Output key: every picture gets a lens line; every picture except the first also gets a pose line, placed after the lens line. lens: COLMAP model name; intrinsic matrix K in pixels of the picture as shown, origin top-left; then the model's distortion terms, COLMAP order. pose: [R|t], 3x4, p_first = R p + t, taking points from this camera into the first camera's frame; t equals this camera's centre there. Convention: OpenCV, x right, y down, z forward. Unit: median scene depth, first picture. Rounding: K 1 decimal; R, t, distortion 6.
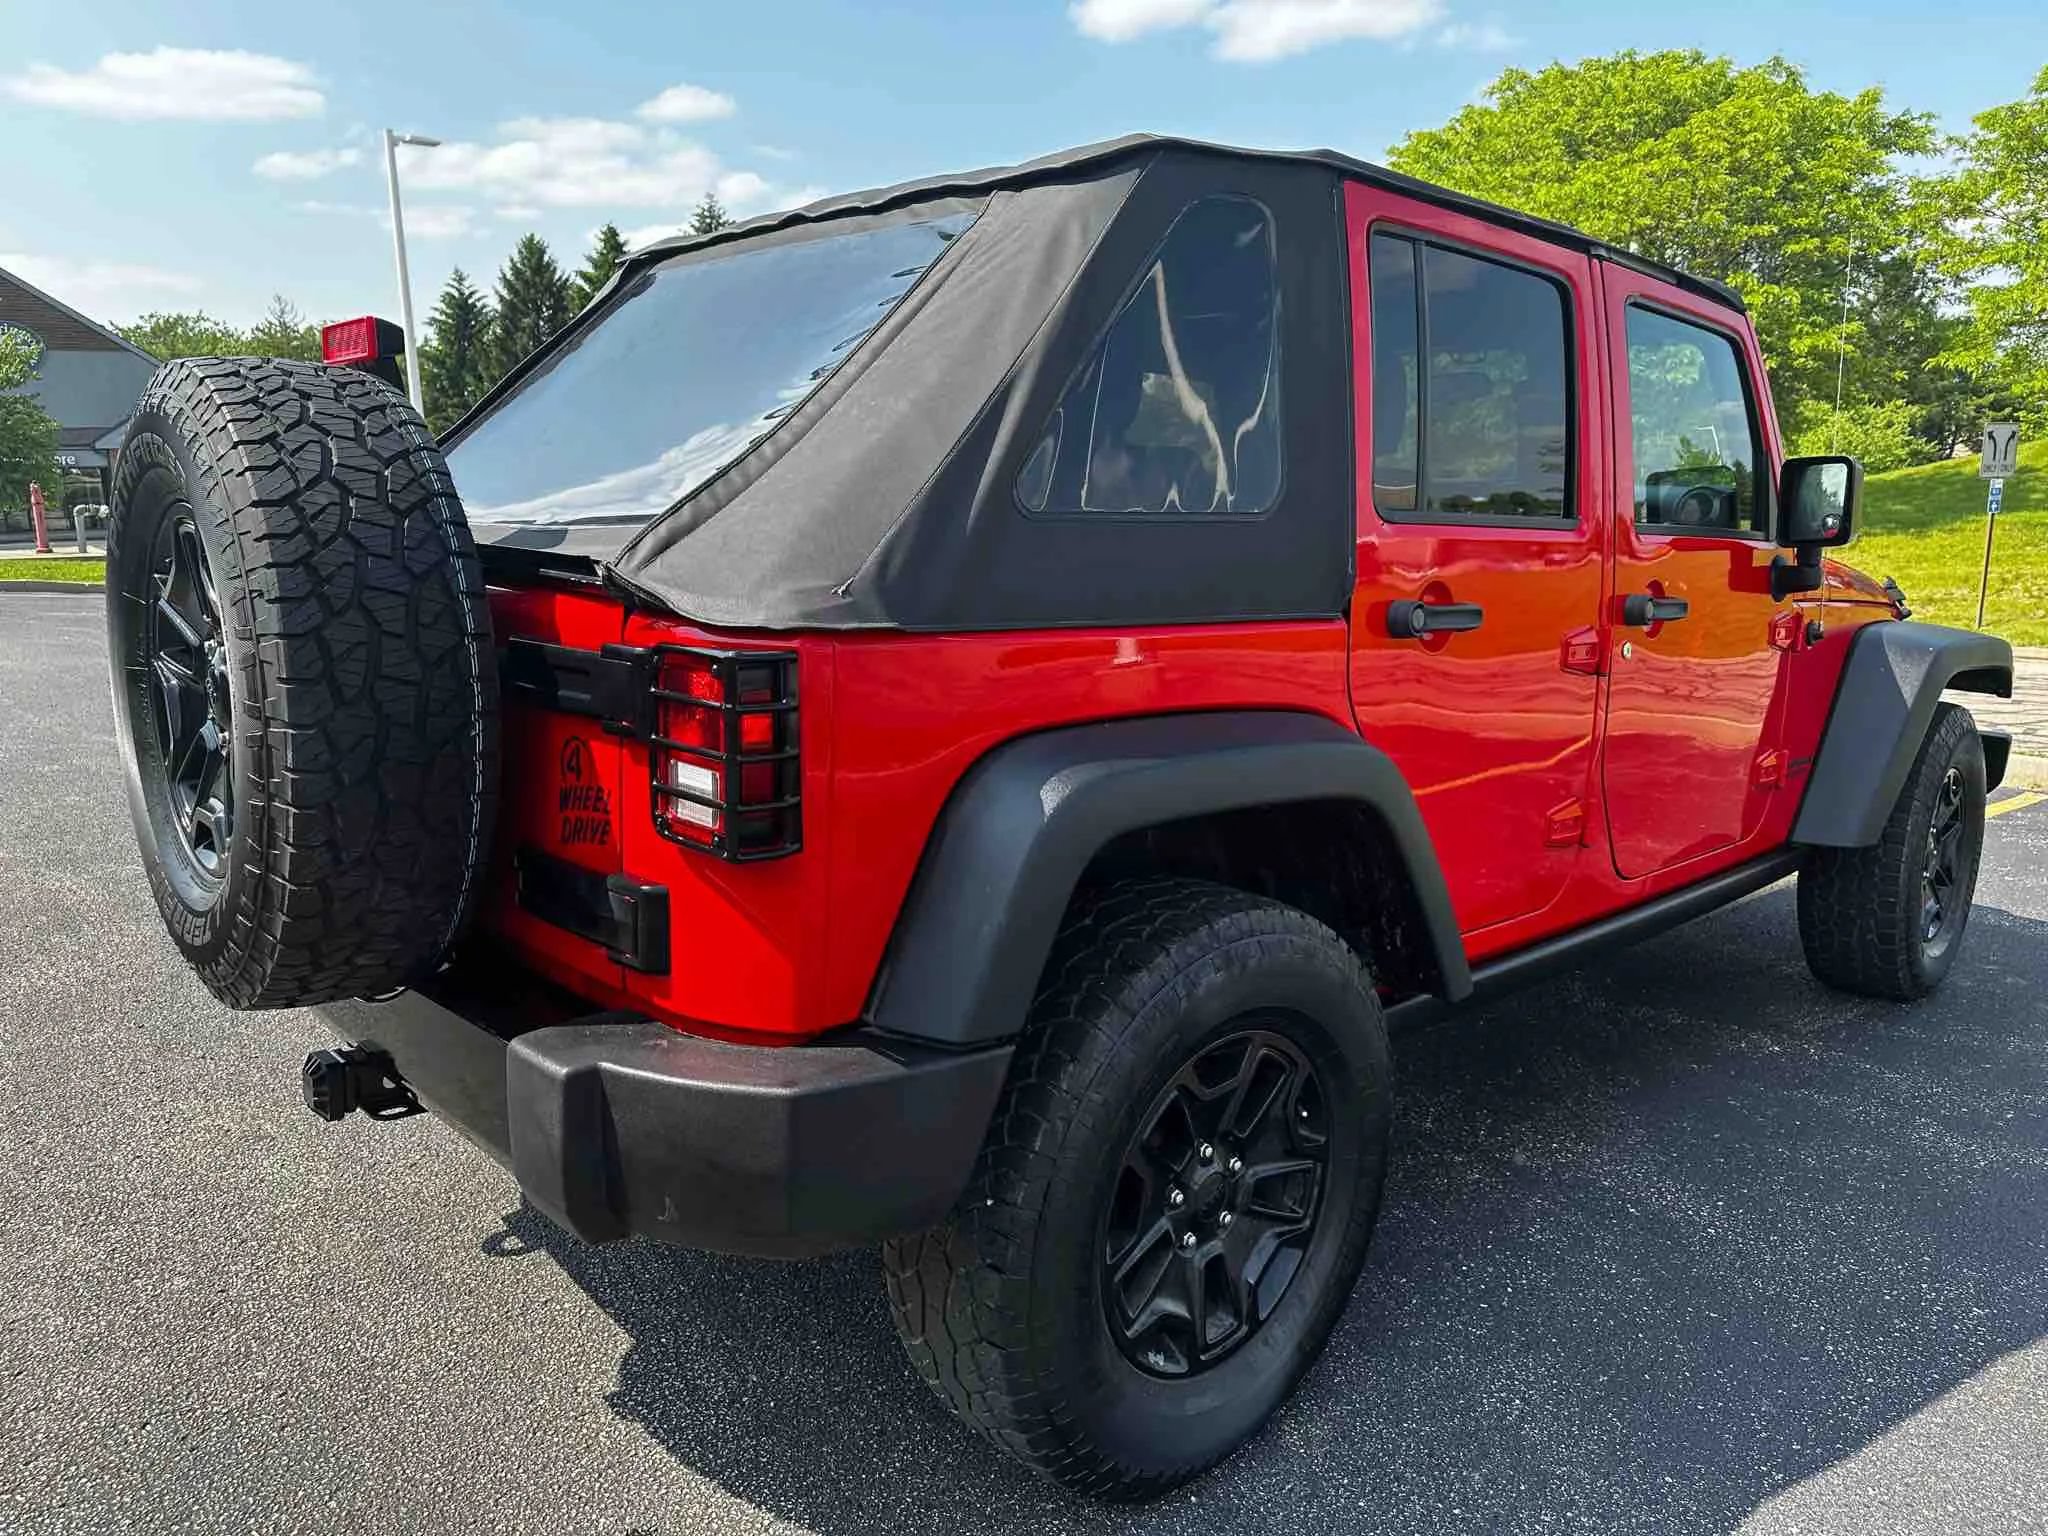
lens RADIAL K [[1511.7, 0, 1003.5], [0, 1511.7, 674.4], [0, 0, 1]] dist [0.000820, 0.003297]
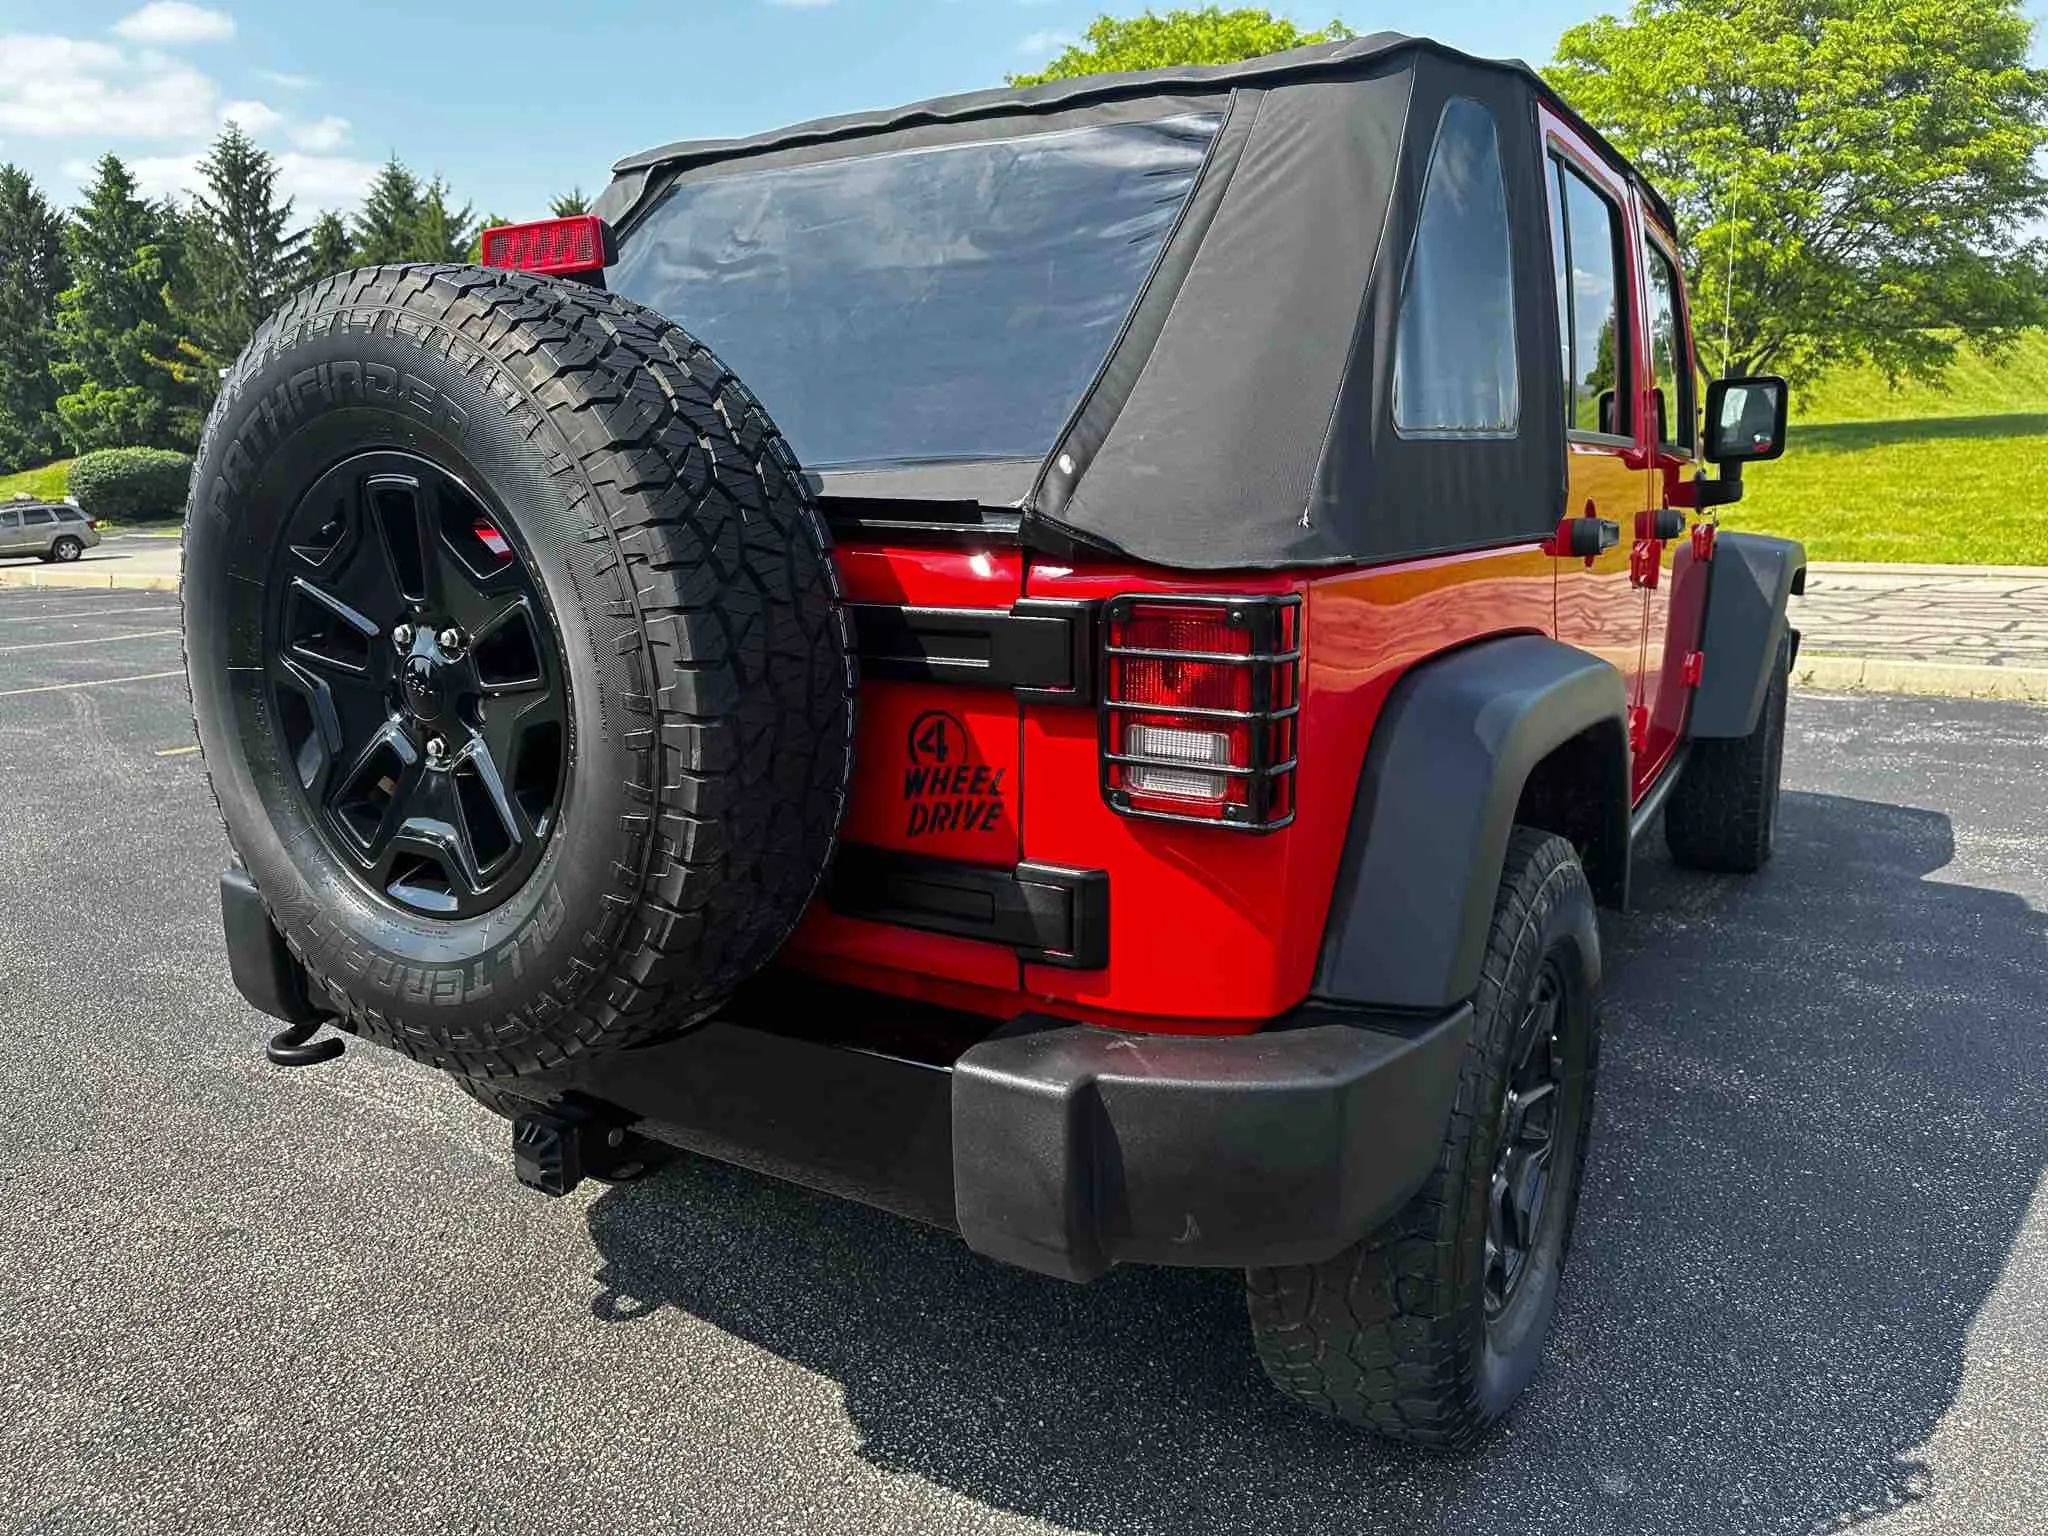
lens RADIAL K [[1509.0, 0, 1022.8], [0, 1509.0, 693.0], [0, 0, 1]] dist [0.059211, -0.076596]
pose [[0.962814, -0.071097, 0.260643, -0.462661], [0.059921, 0.996921, 0.050585, -0.009739], [-0.263437, -0.033086, 0.964109, 0.153843]]
